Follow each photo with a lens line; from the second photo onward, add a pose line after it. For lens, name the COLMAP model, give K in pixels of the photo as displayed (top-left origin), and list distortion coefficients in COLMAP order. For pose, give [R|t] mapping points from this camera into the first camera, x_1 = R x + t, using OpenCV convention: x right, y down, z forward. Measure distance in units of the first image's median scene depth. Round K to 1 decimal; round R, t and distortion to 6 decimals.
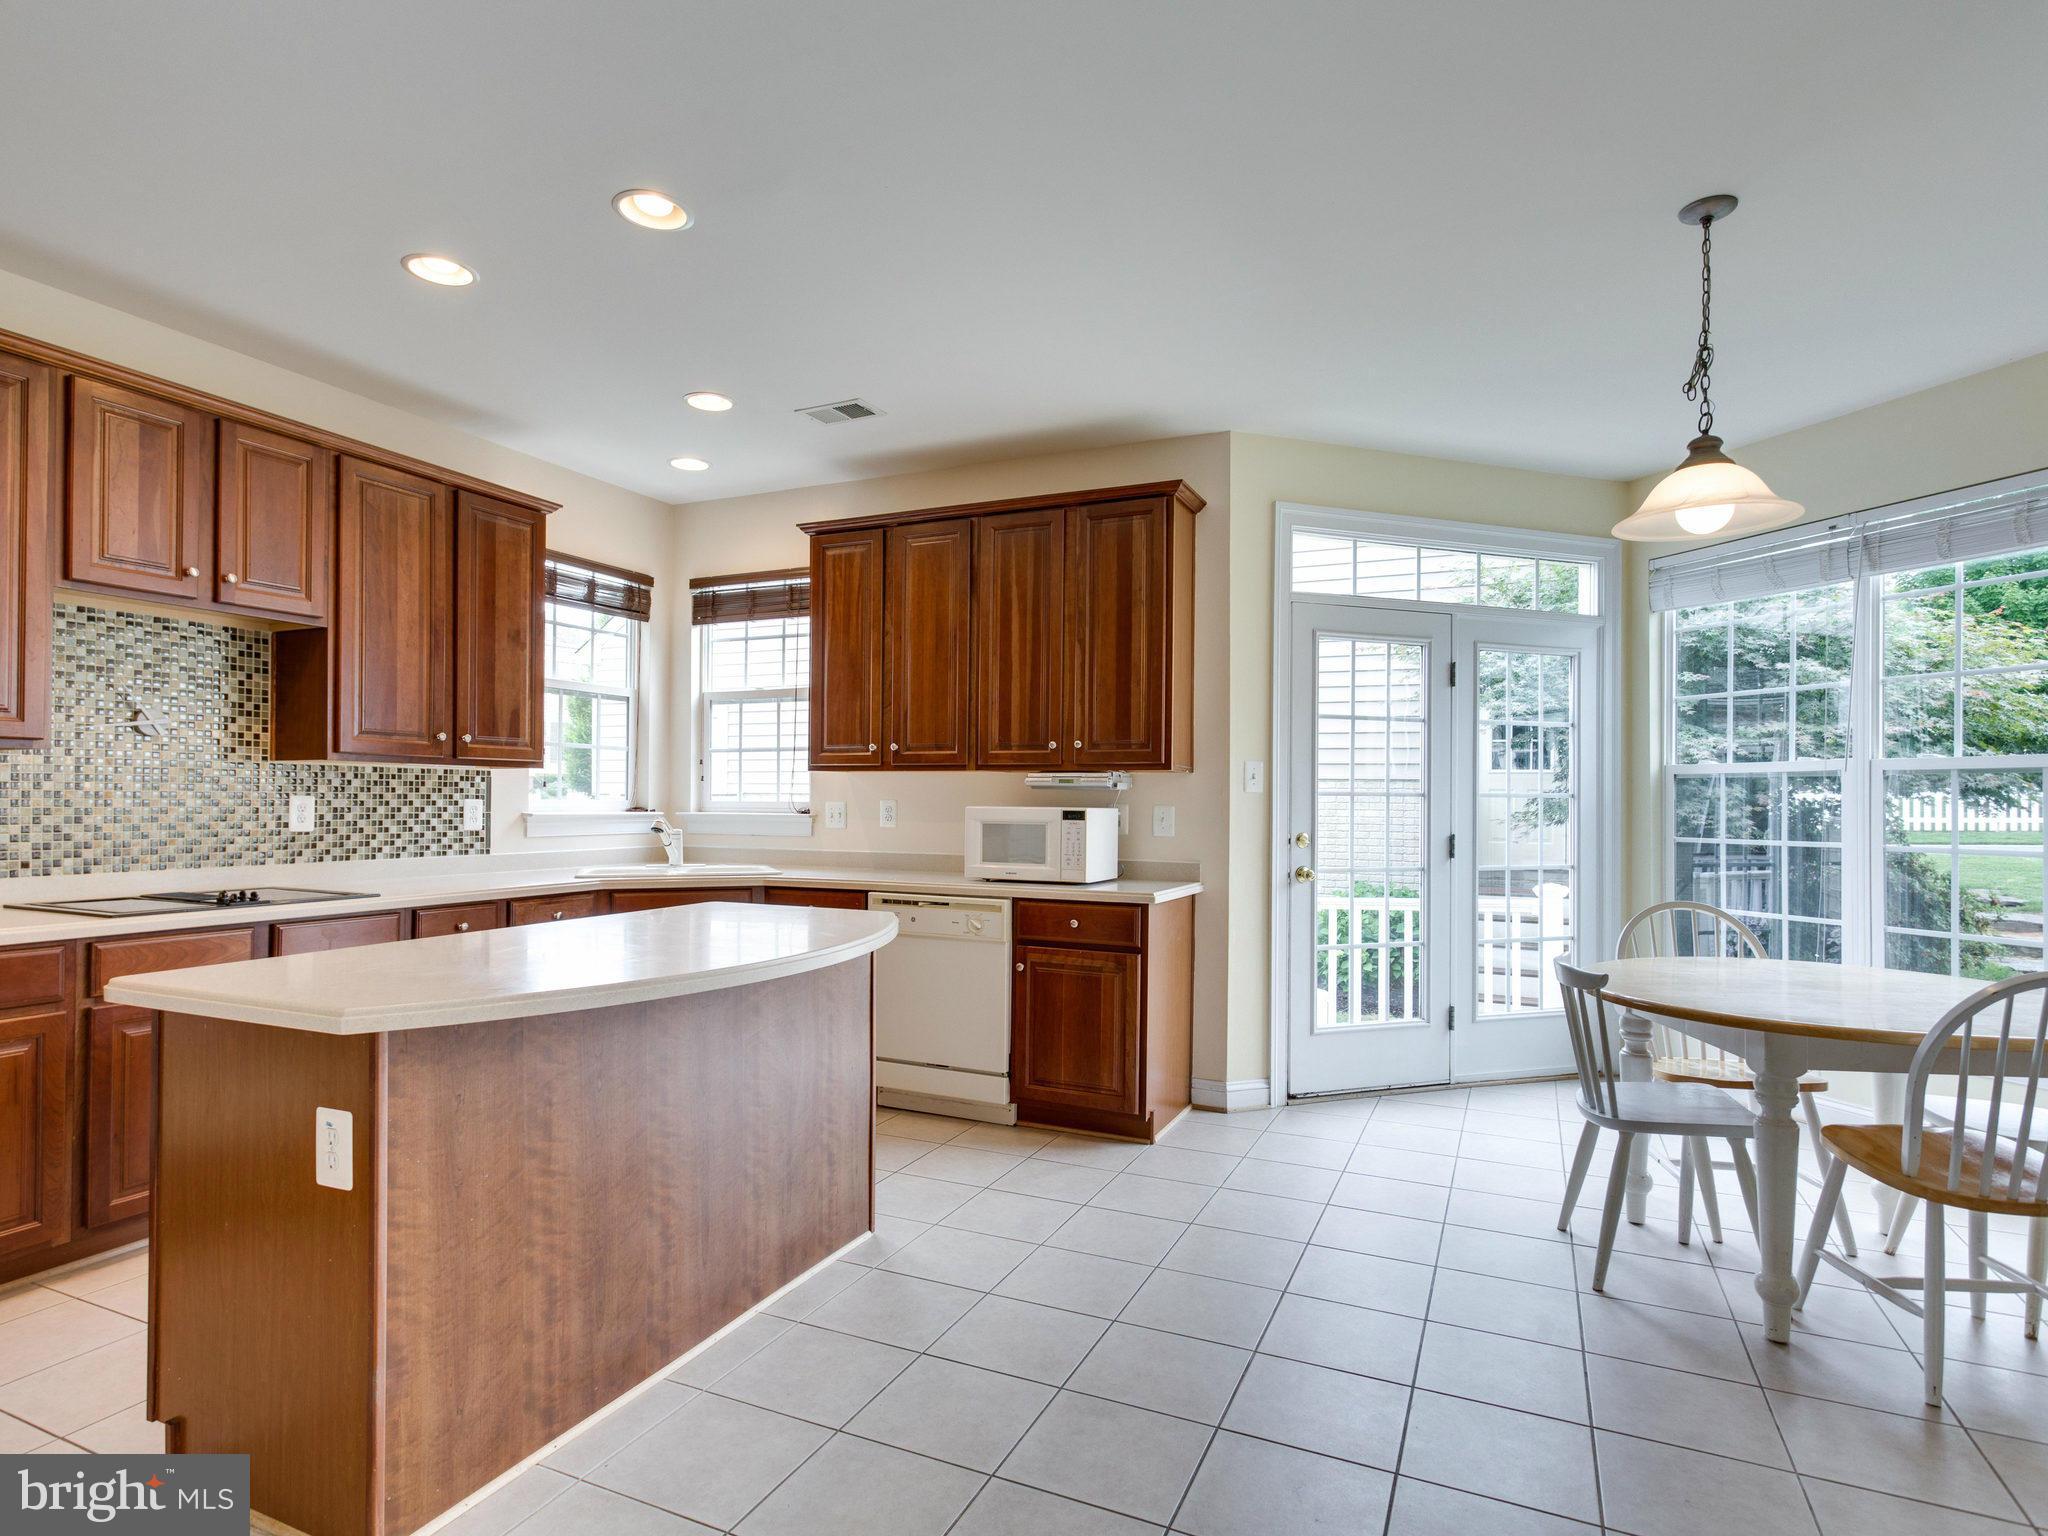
lens RADIAL K [[1109.4, 0, 1010.2], [0, 1109.4, 791.0], [0, 0, 1]] dist [0.014155, 0.001238]
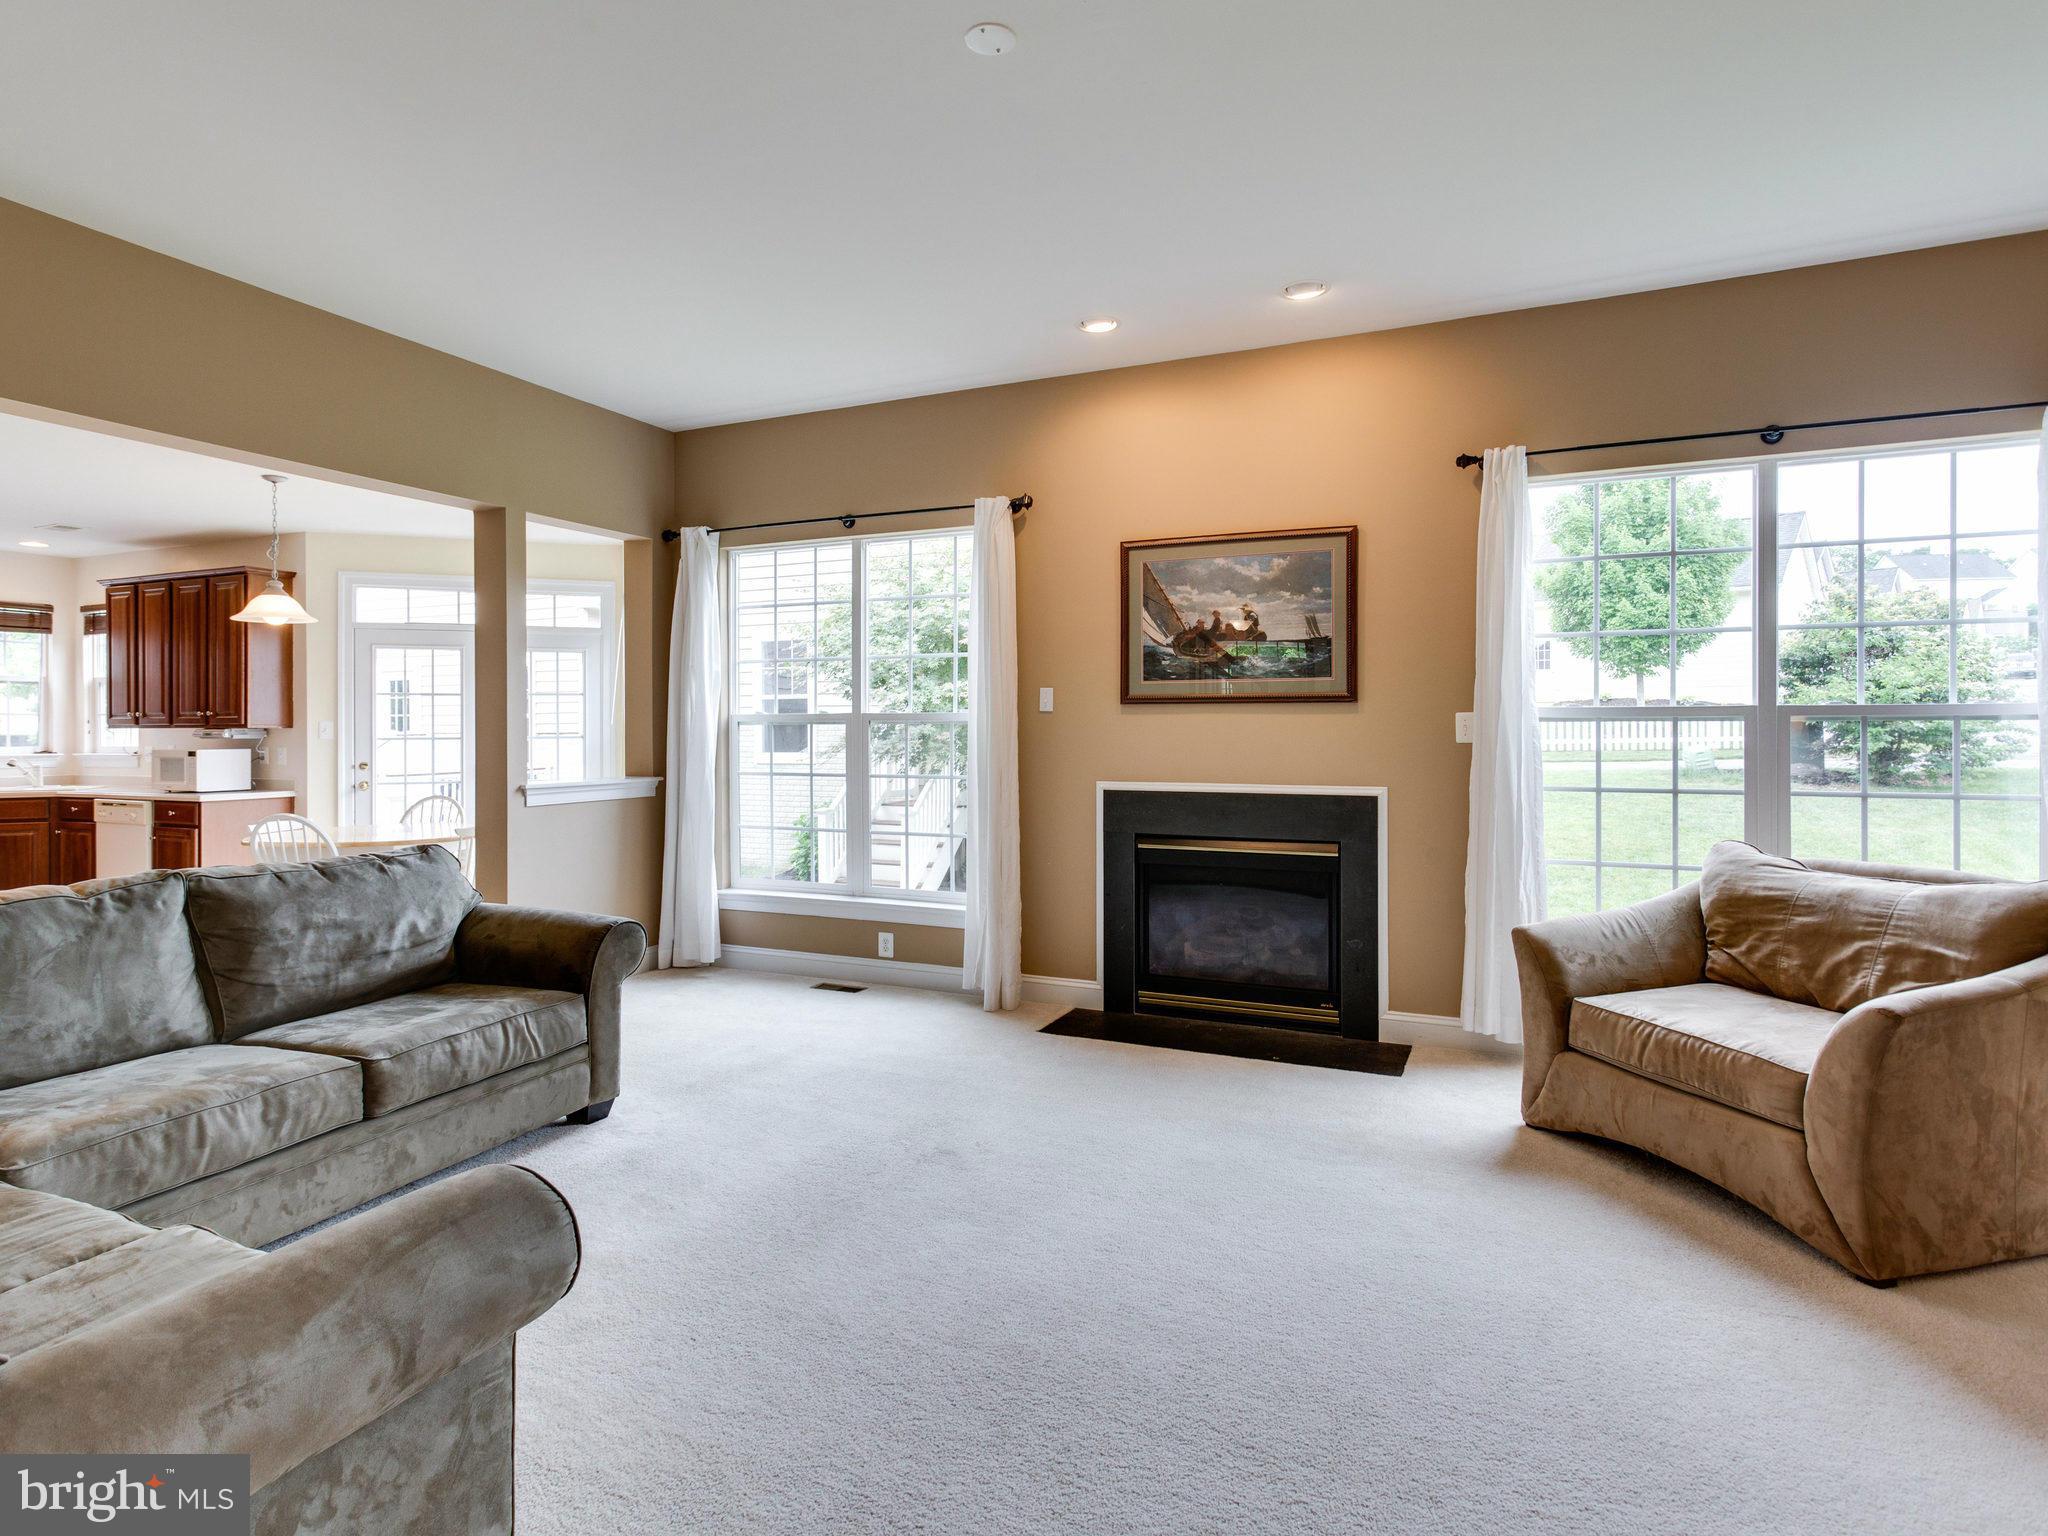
lens RADIAL K [[1121.4, 0, 1007.4], [0, 1121.4, 736.6], [0, 0, 1]] dist [-0.001513, -0.000360]
pose [[0.999921, -0.011986, 0.003738, 1.345475], [0.011937, 0.999848, 0.012706, -0.012988], [-0.003890, -0.012660, 0.999912, -0.792951]]
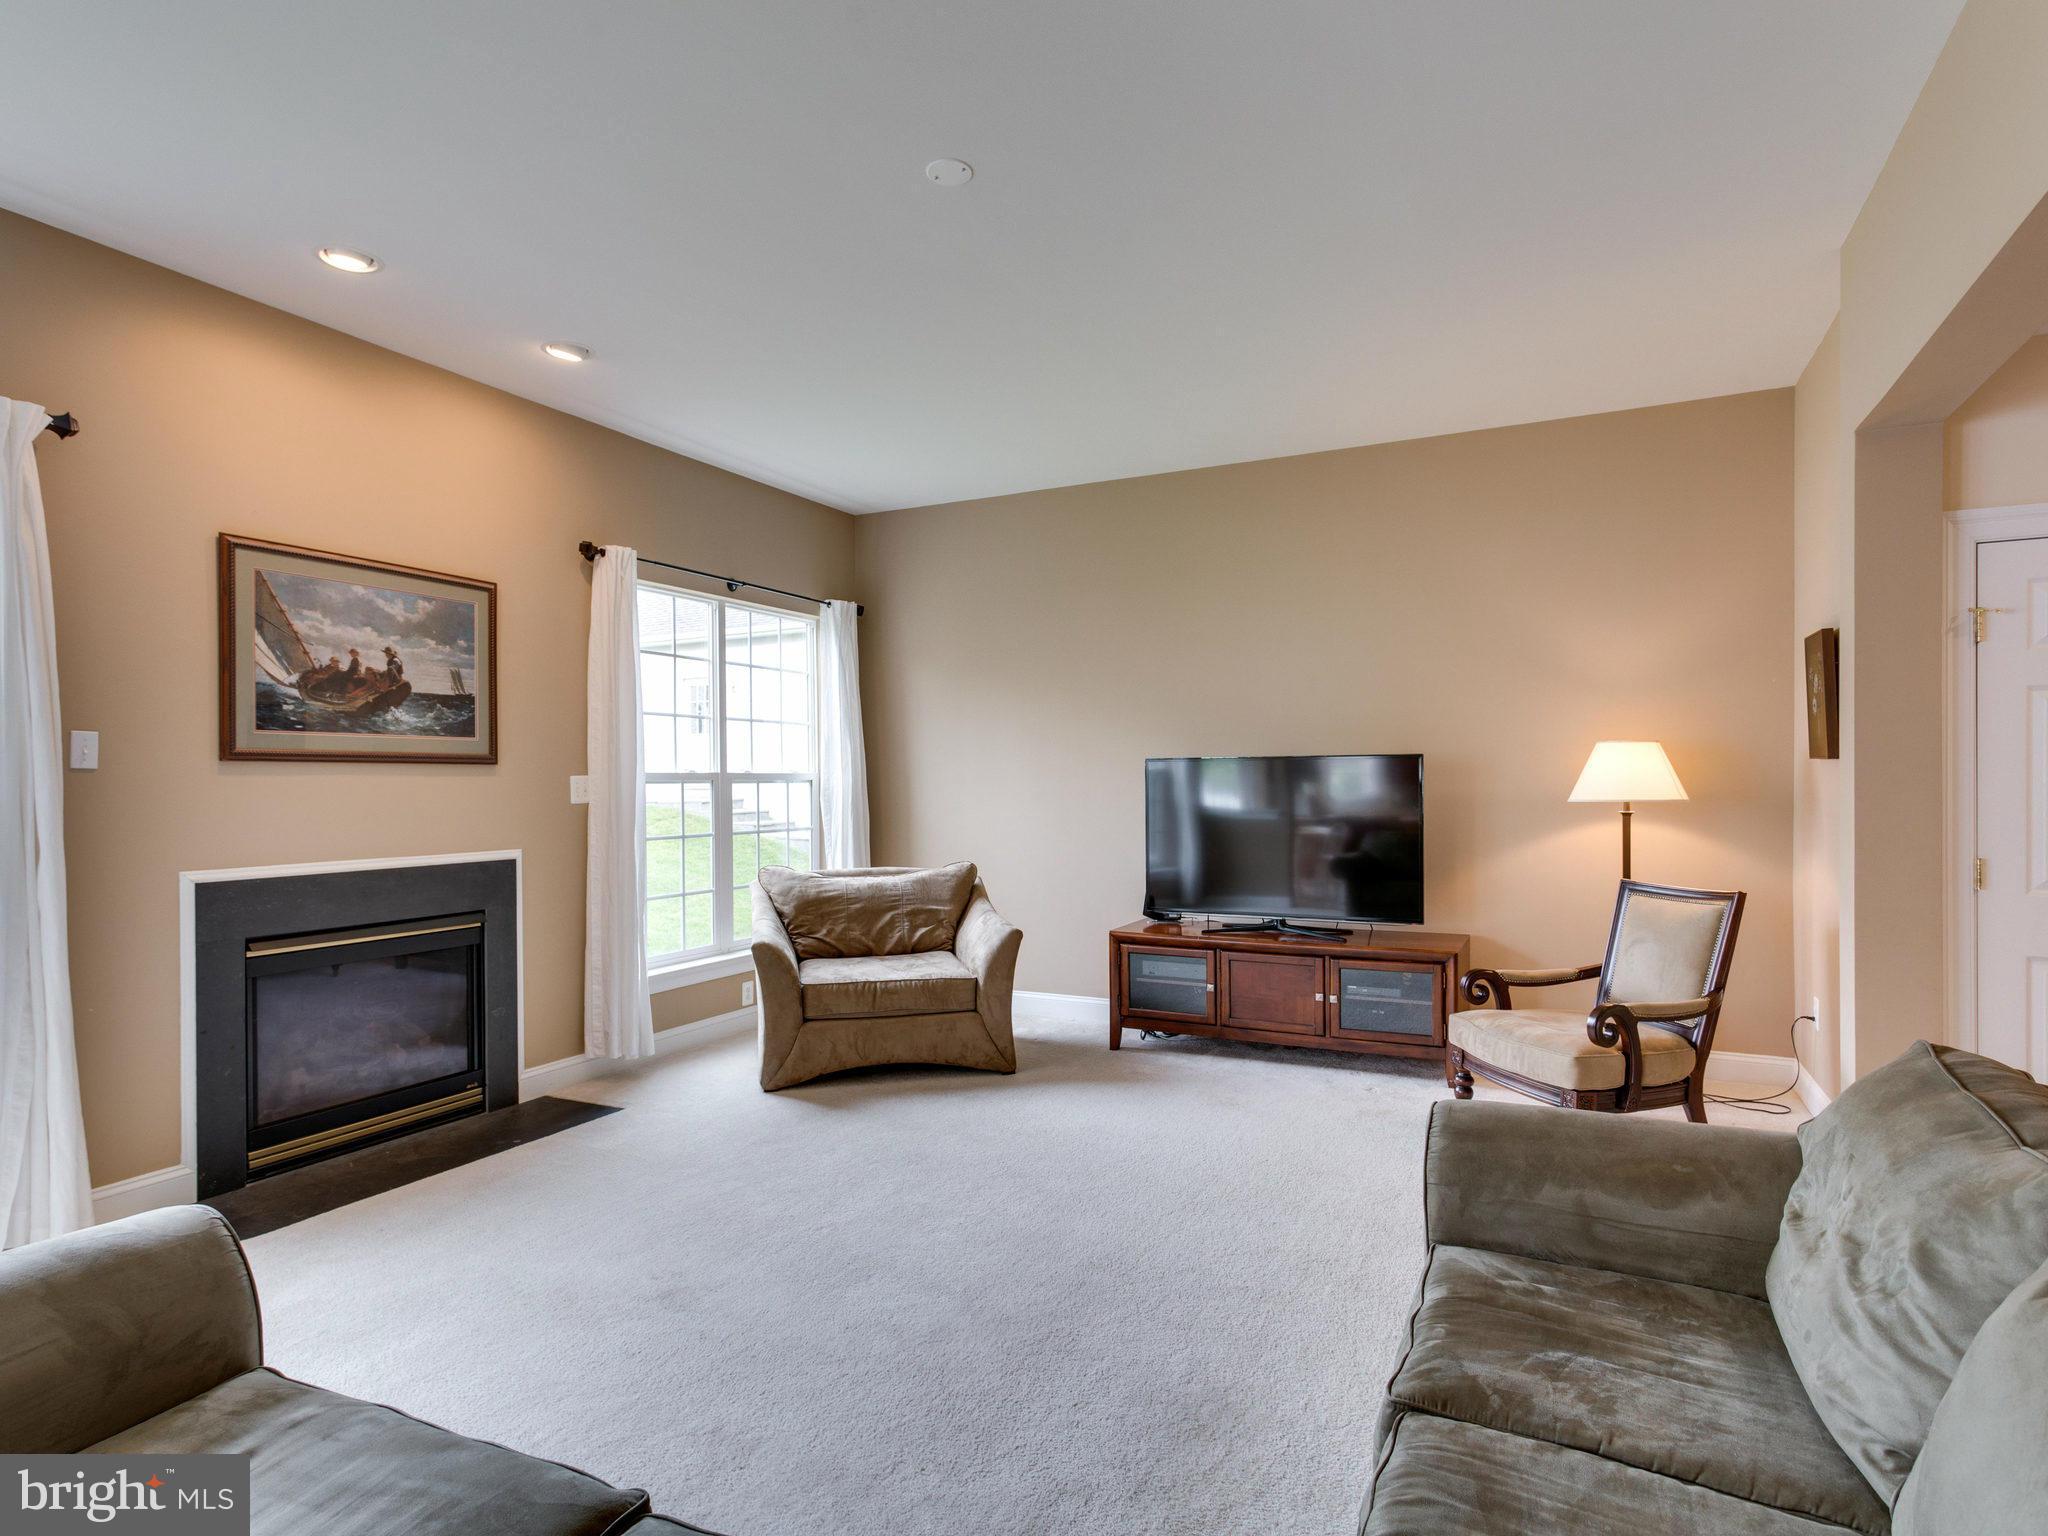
lens RADIAL K [[1126.0, 0, 1026.3], [0, 1126.0, 782.8], [0, 0, 1]] dist [0.003278, 0.000433]
pose [[0.016098, -0.014064, 0.999772, 0.599980], [-0.000922, 0.999900, 0.014080, -0.026968], [-0.999870, -0.001149, 0.016084, -0.202345]]
